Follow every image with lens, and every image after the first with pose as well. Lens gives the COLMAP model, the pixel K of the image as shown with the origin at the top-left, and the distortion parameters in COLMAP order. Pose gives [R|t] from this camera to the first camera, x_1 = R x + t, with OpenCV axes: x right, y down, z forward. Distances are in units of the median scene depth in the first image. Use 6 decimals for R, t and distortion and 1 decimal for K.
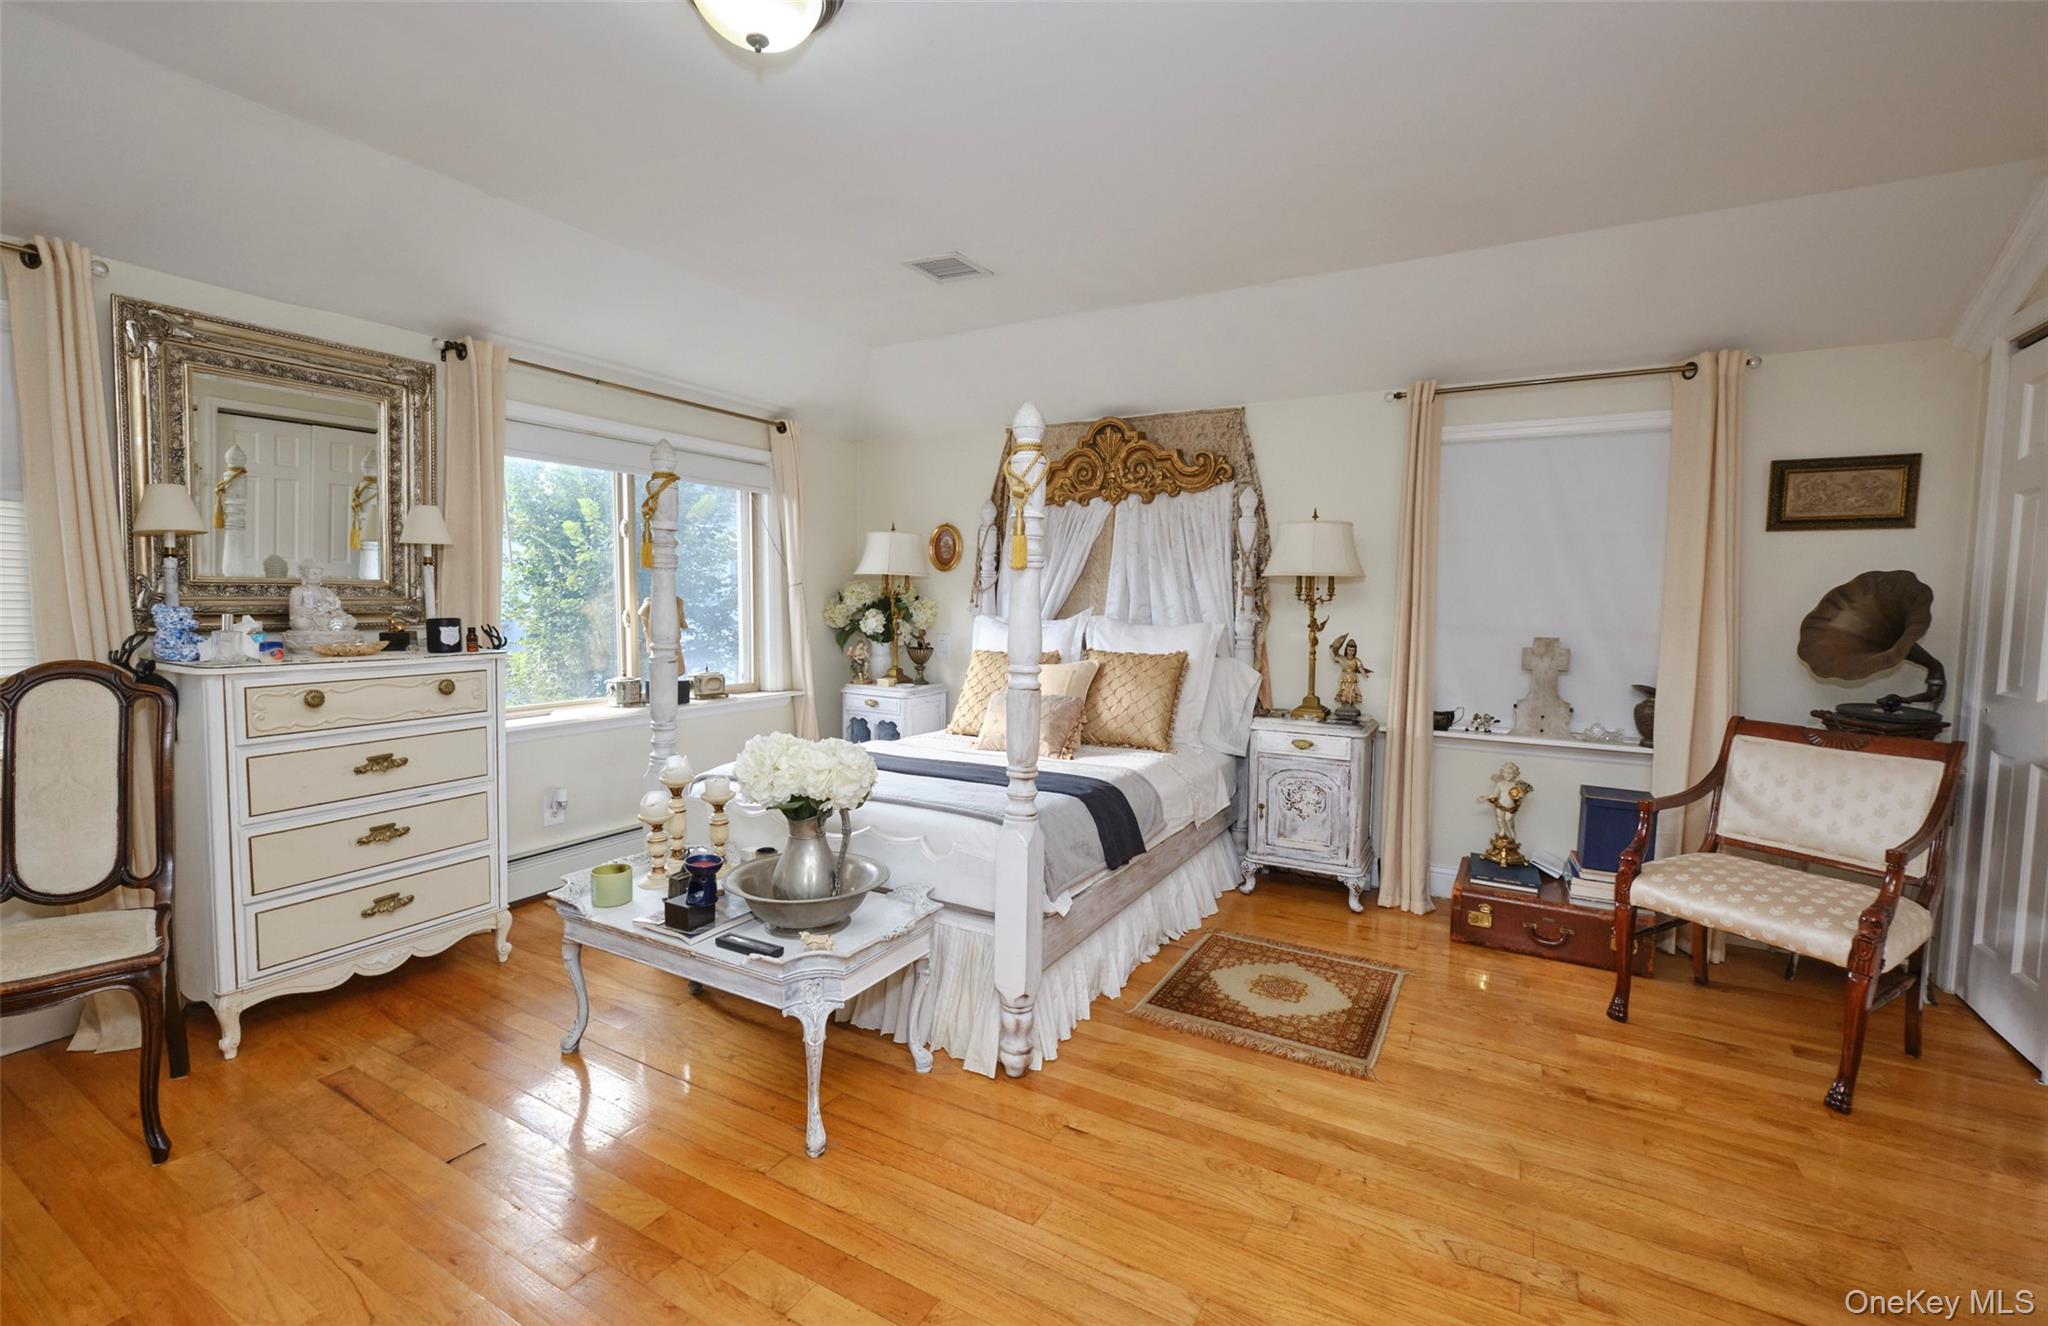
lens RADIAL K [[860.3, 0, 1021.0], [0, 860.3, 654.8], [0, 0, 1]] dist [-0.003990, -0.000510]
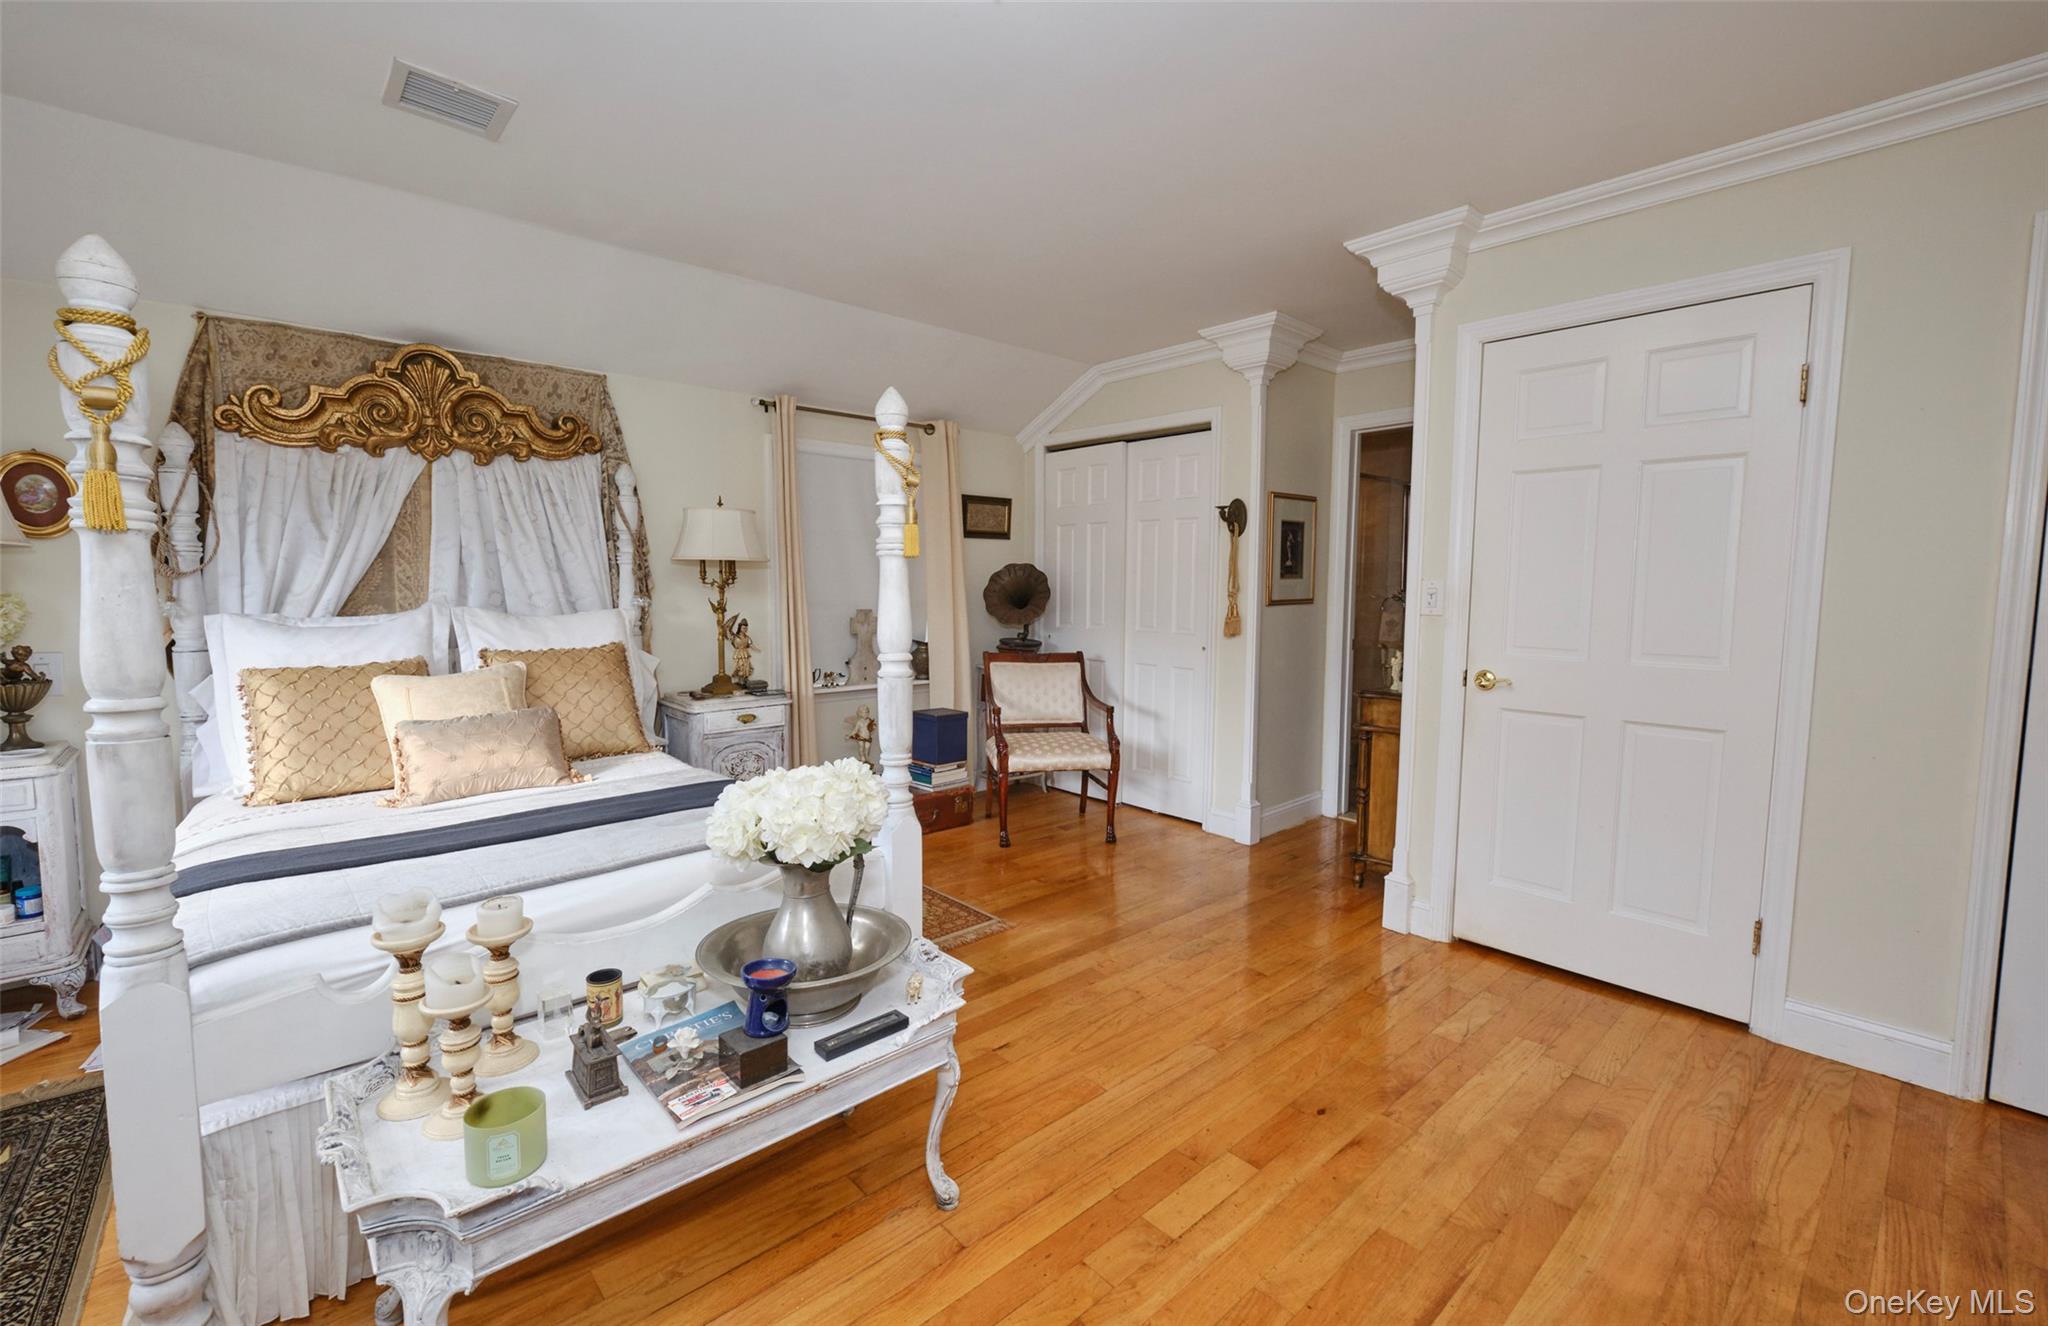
lens RADIAL K [[860.3, 0, 1021.0], [0, 860.3, 654.8], [0, 0, 1]] dist [-0.003990, -0.000510]
pose [[0.317556, -0.095126, 0.943456, -0.504285], [0.059886, 0.994981, 0.080164, -0.036355], [-0.946347, 0.031043, 0.321659, 0.291893]]
